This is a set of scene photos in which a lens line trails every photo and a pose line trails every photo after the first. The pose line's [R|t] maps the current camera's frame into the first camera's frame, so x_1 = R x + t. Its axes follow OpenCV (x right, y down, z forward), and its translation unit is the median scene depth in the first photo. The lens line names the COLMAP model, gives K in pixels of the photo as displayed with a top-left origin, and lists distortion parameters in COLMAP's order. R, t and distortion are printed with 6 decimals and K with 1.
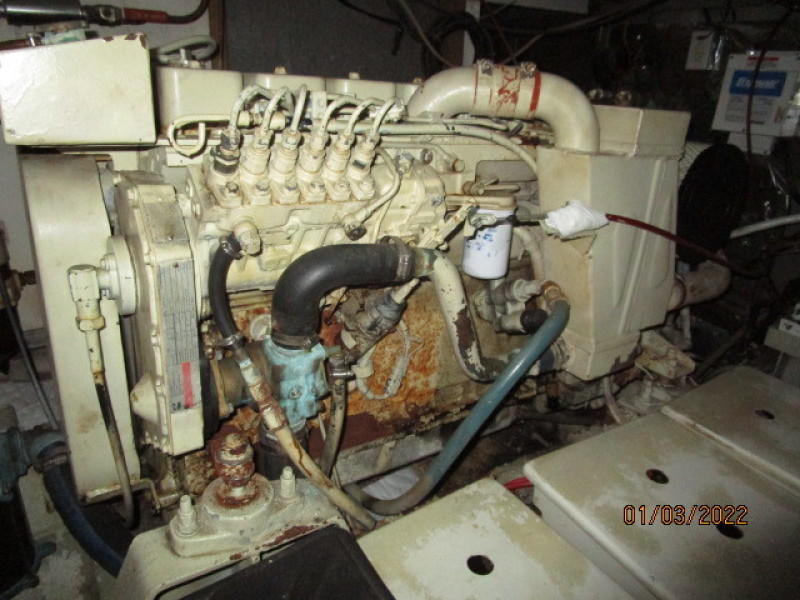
lens RADIAL K [[574.8, 0, 400.0], [0, 574.8, 300.0], [0, 0, 1]] dist [-0.007479, -0.005246]
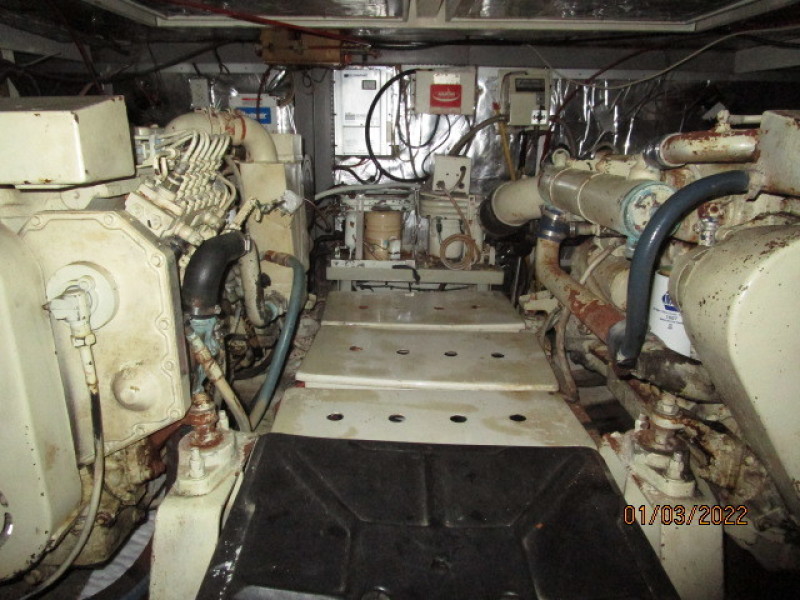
lens RADIAL K [[574.8, 0, 400.0], [0, 574.8, 300.0], [0, 0, 1]] dist [-0.007479, -0.005246]
pose [[0.560510, -0.288340, 0.776330, -0.492744], [0.329335, 0.937724, 0.110504, 0.023969], [-0.759846, 0.193734, 0.620565, -0.108302]]
